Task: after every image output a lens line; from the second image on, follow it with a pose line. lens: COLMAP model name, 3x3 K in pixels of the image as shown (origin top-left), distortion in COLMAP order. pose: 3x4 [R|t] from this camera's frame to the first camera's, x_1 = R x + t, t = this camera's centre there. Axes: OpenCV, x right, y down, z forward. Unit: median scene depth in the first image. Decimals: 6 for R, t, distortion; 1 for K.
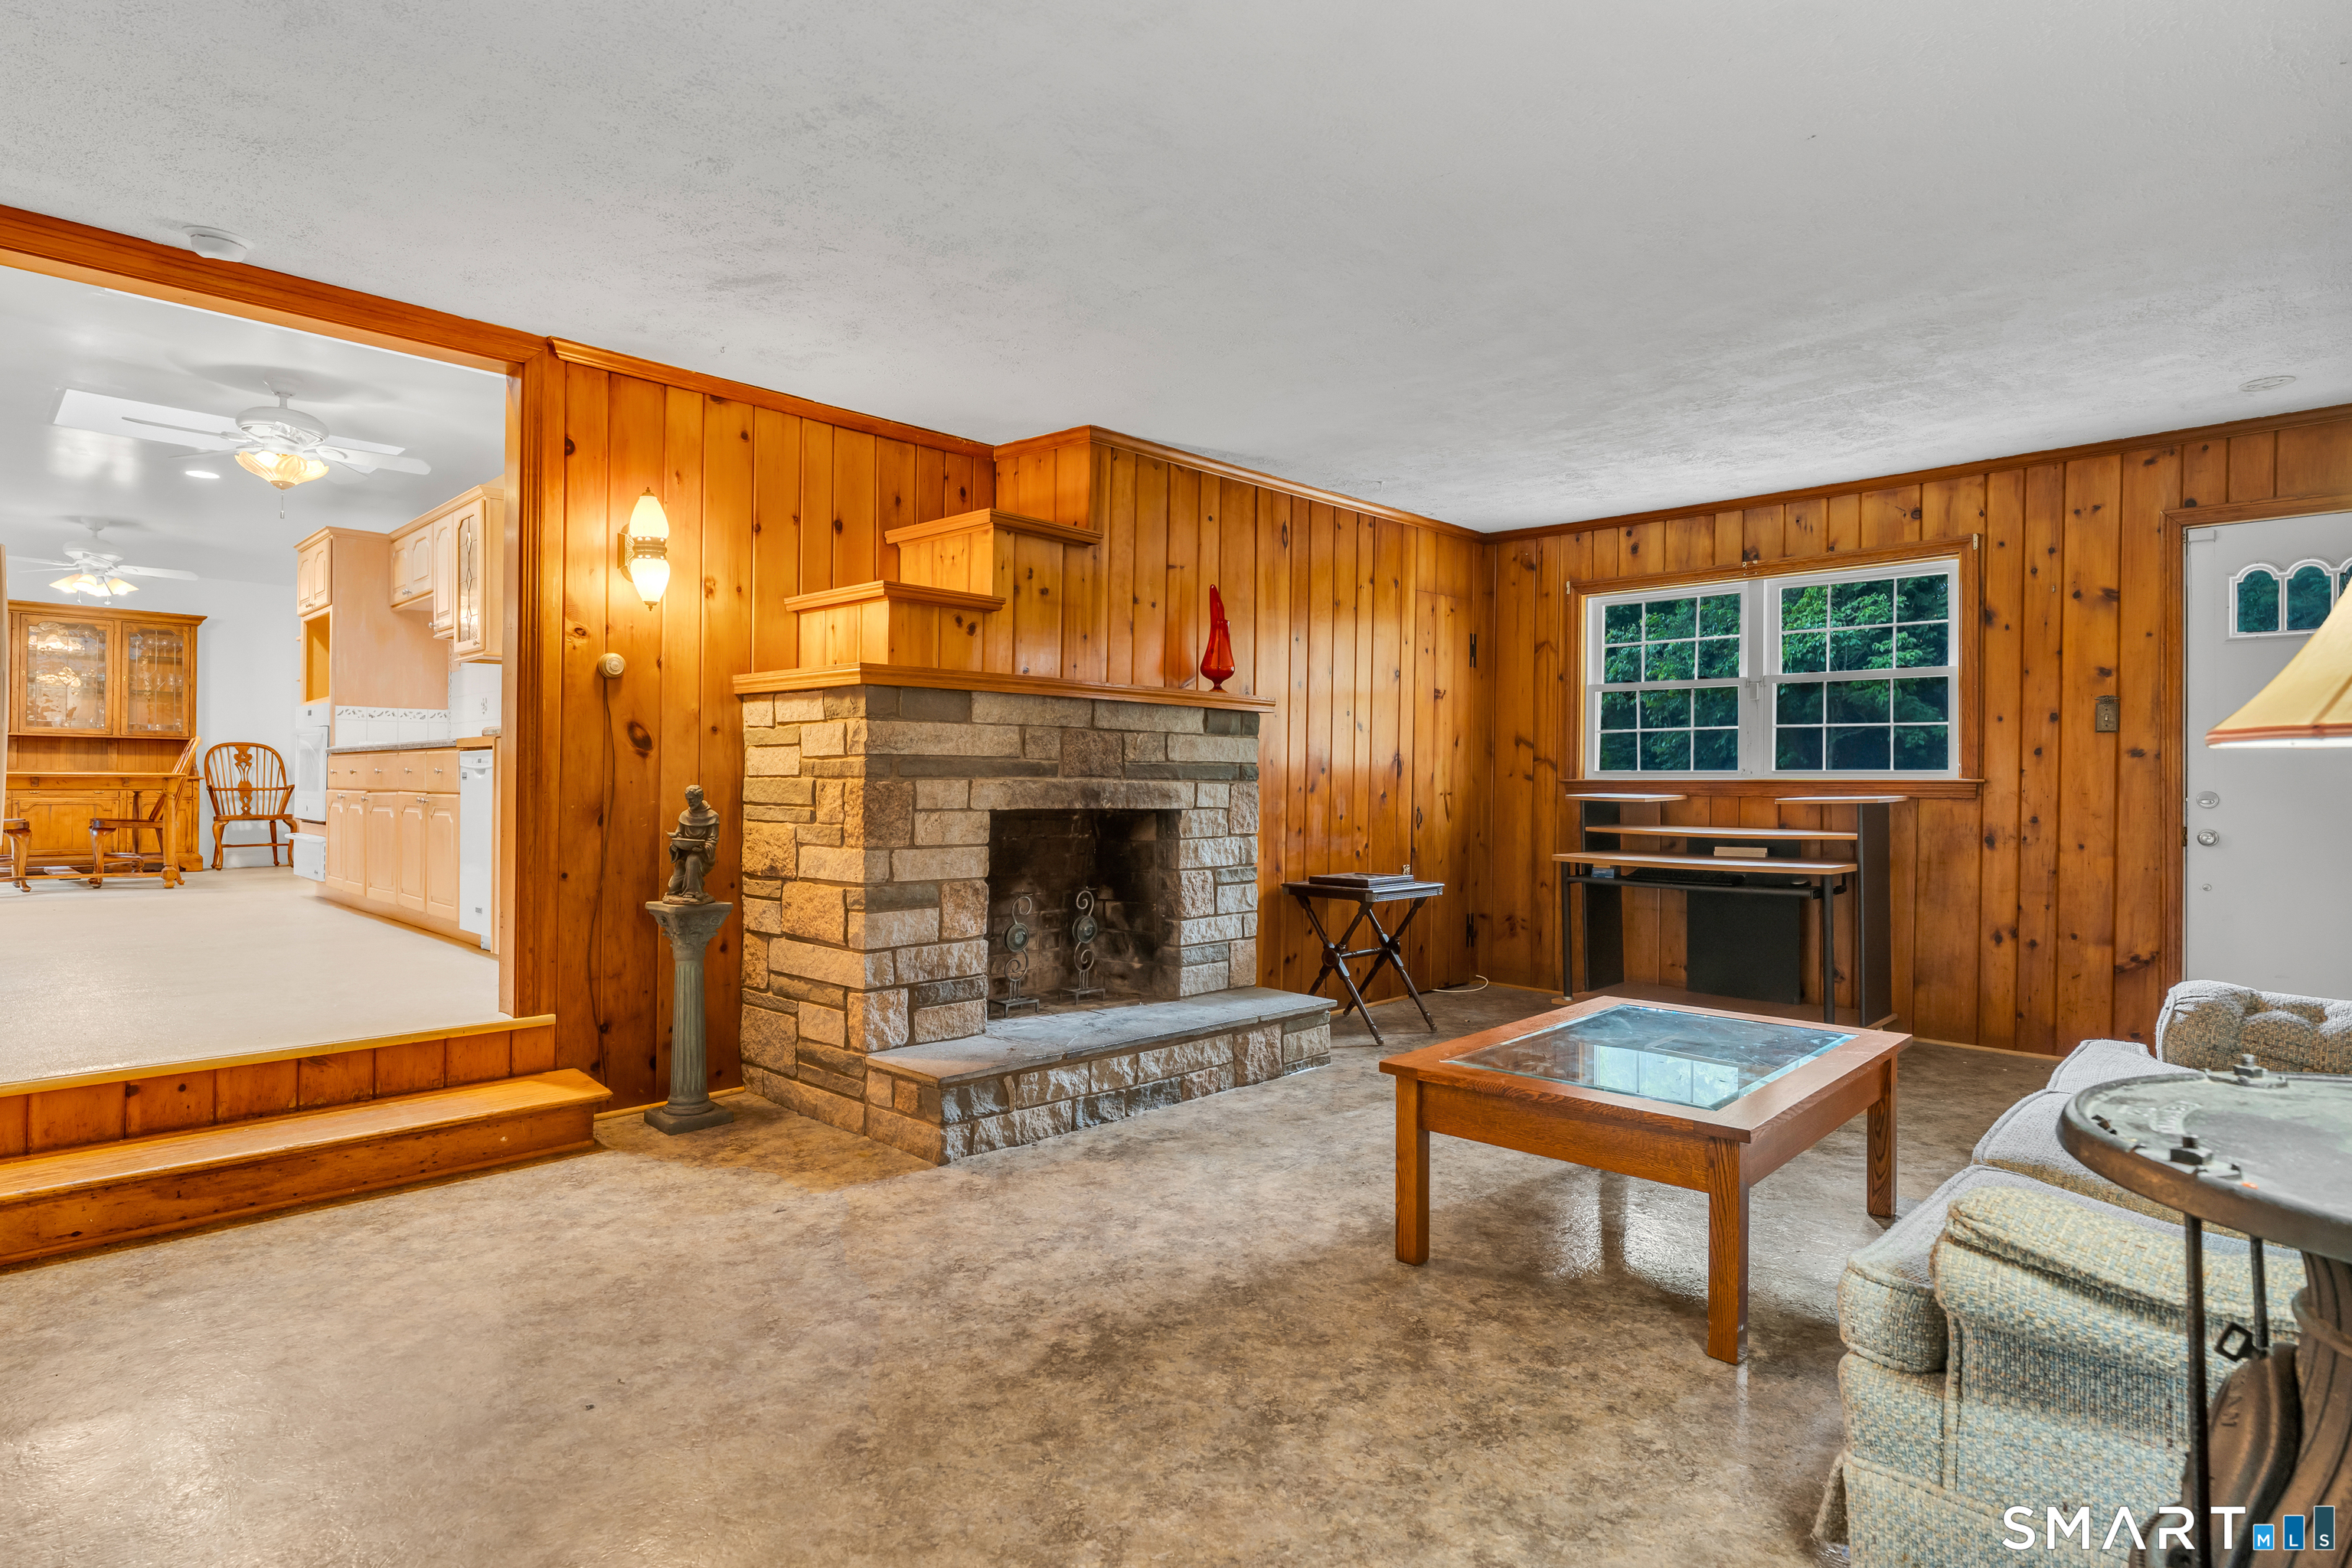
lens RADIAL K [[1242.2, 0, 1175.2], [0, 1242.2, 773.9], [0, 0, 1]] dist [-0.002714, -0.000343]
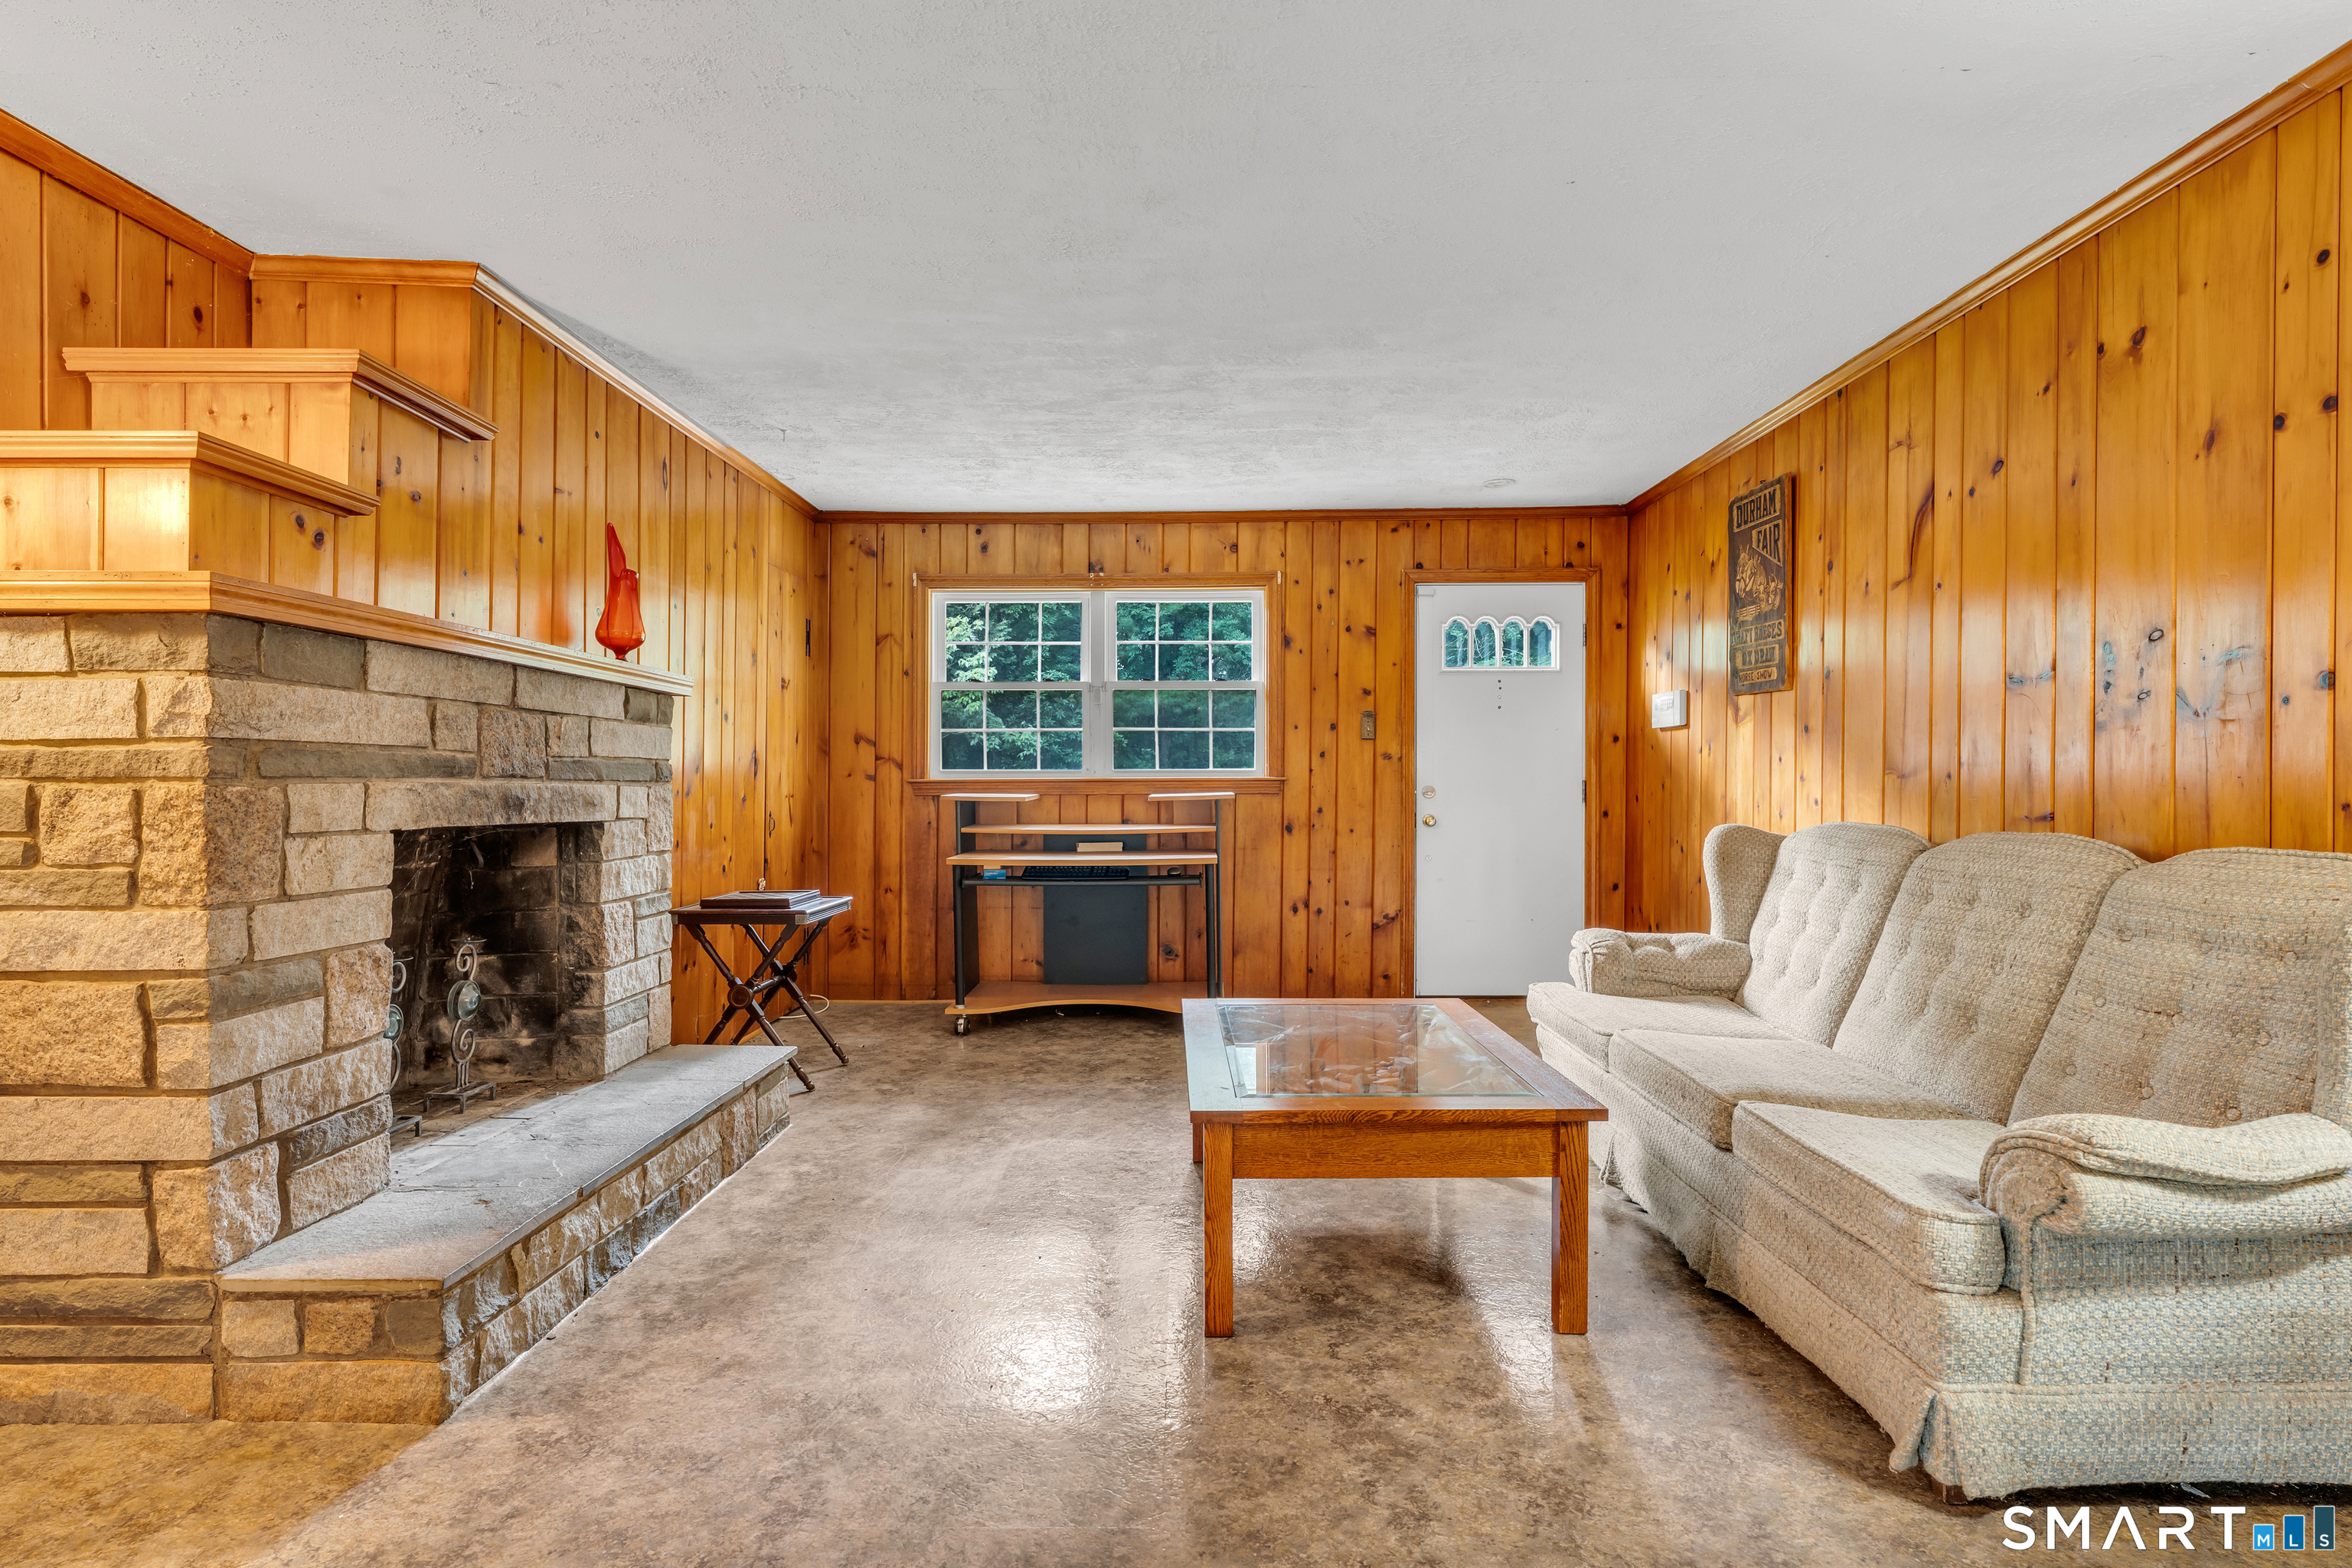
lens RADIAL K [[1208.0, 0, 1168.7], [0, 1208.0, 788.7], [0, 0, 1]] dist [0.000717, -0.000517]
pose [[0.725378, -0.009903, 0.688279, -0.254566], [0.002280, 0.999926, 0.011984, 0.001159], [-0.688347, -0.007124, 0.725347, 0.255482]]
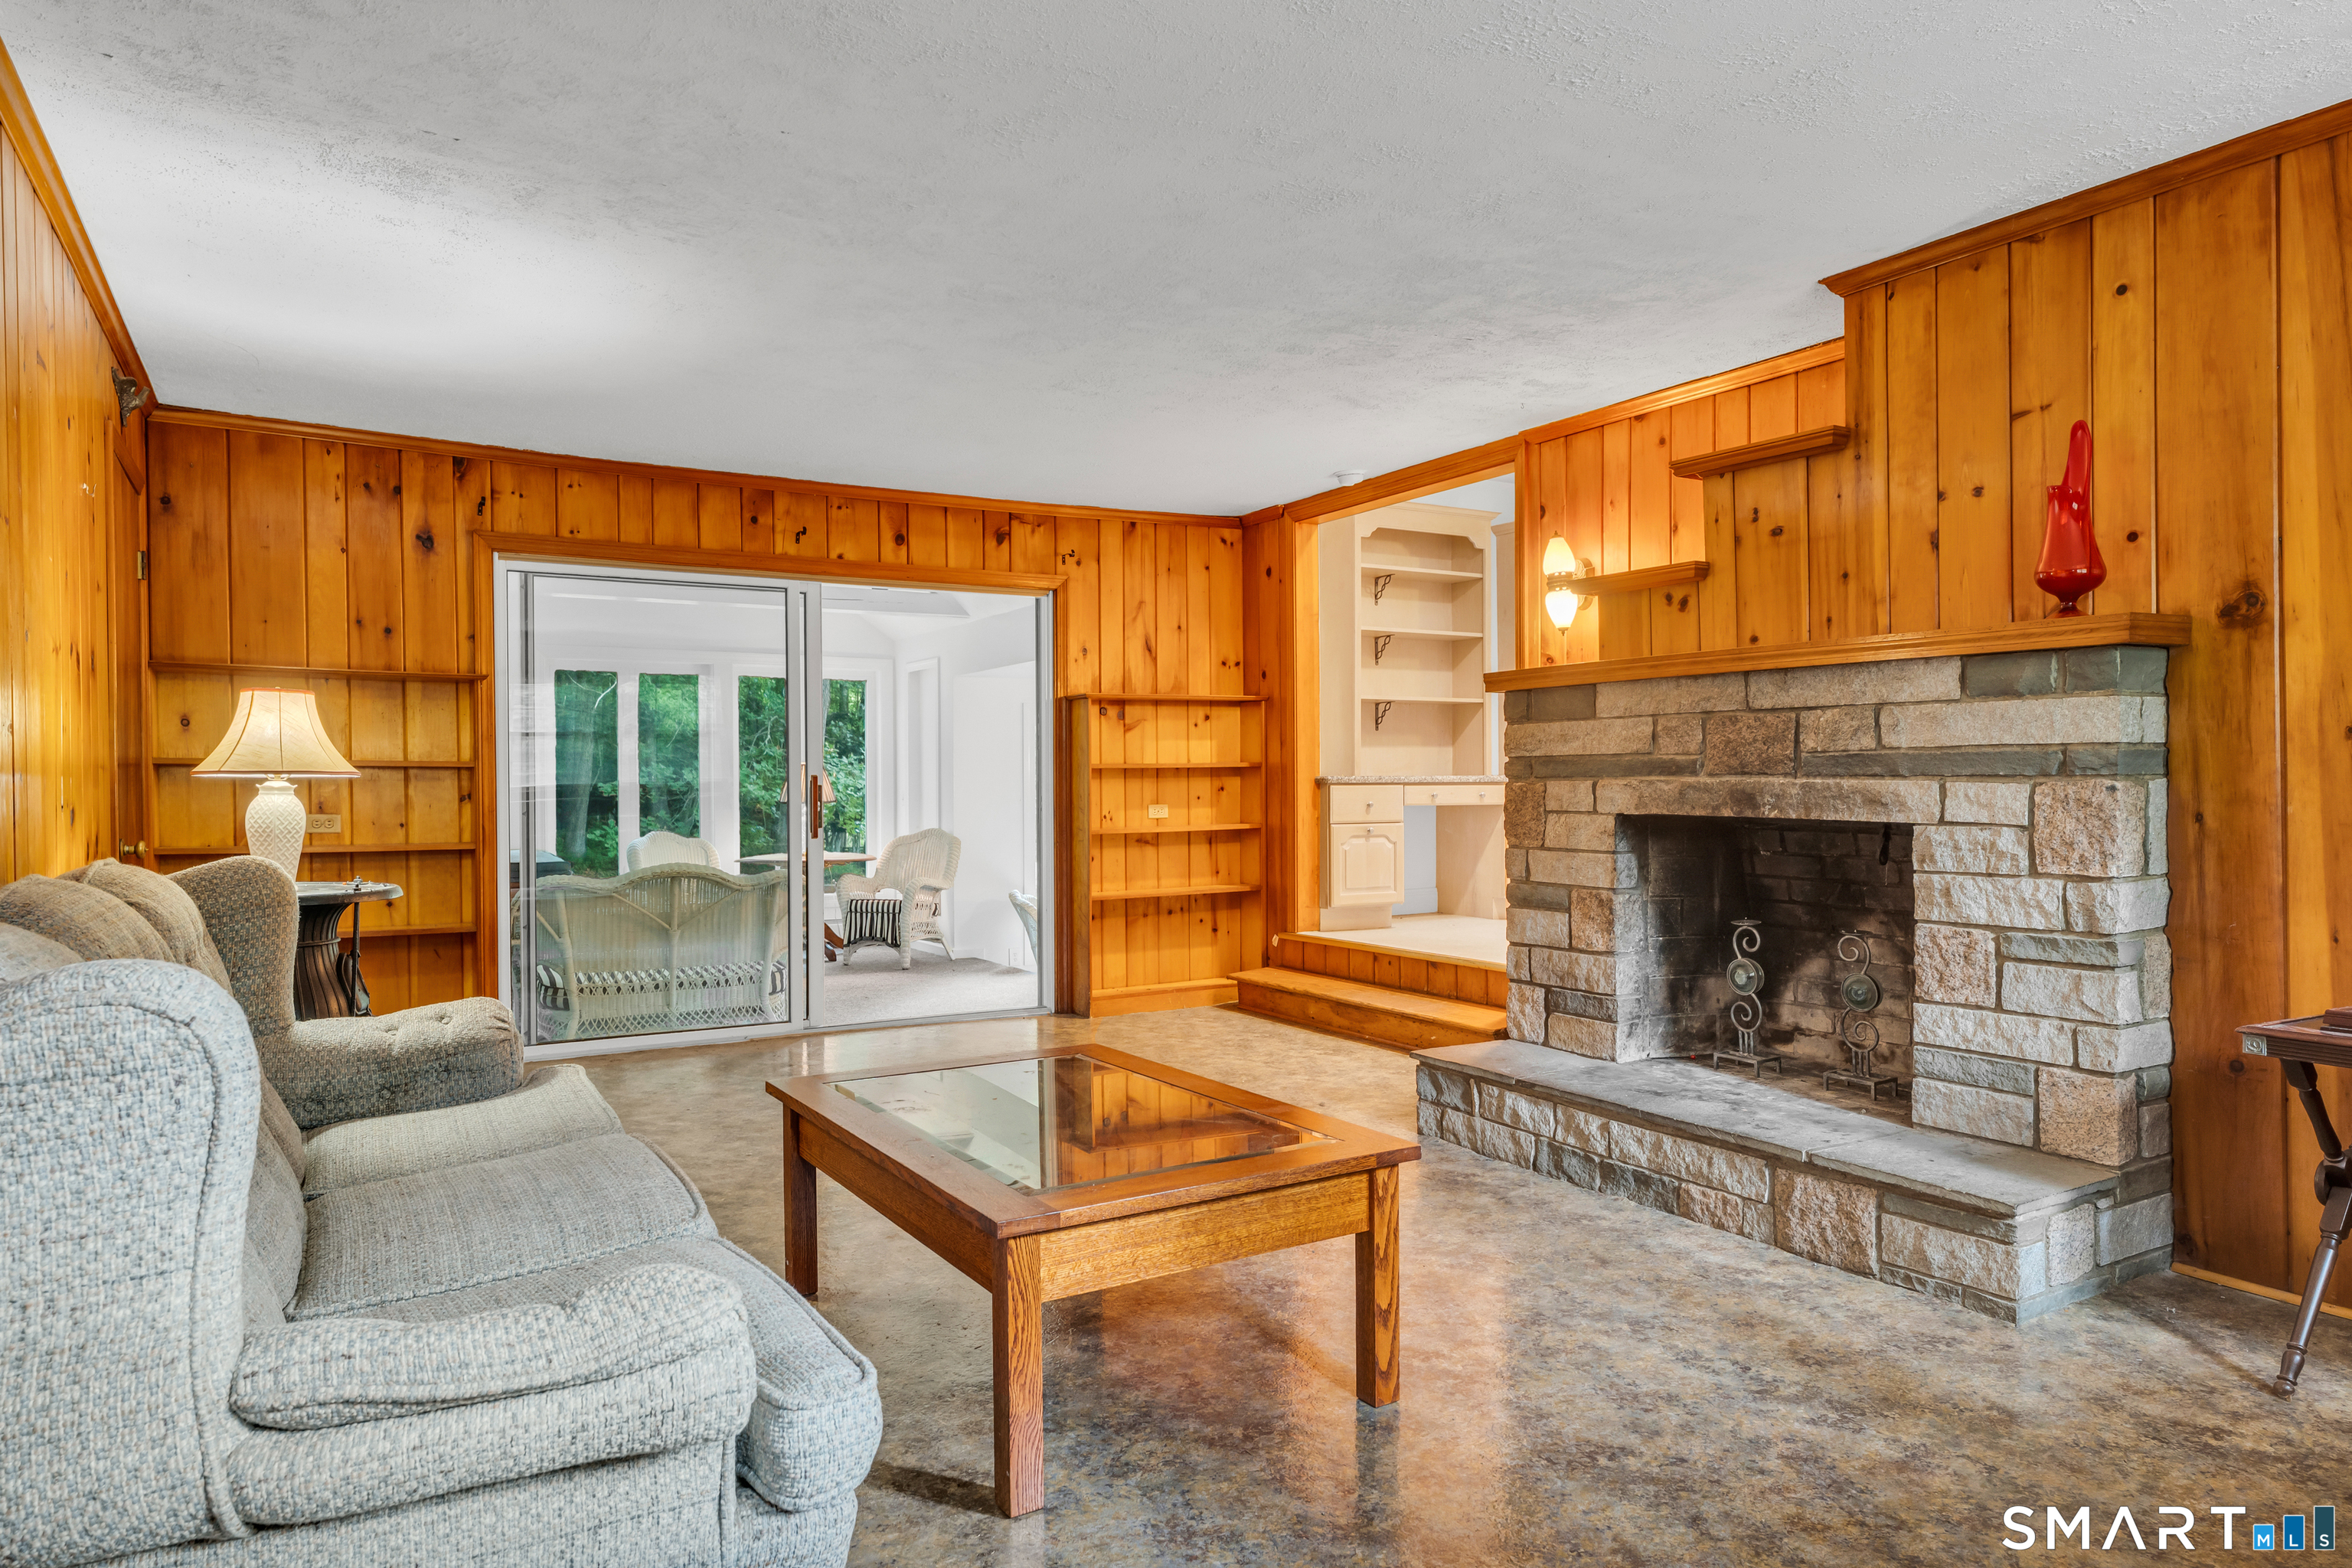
lens RADIAL K [[1434.4, 0, 1140.7], [0, 1434.4, 784.2], [0, 0, 1]] dist [0.003535, 0.000463]
pose [[-0.279652, -0.004073, -0.960093, 0.836278], [0.007834, 0.999948, -0.006524, 0.010461], [0.960070, -0.009346, -0.279605, 0.857784]]
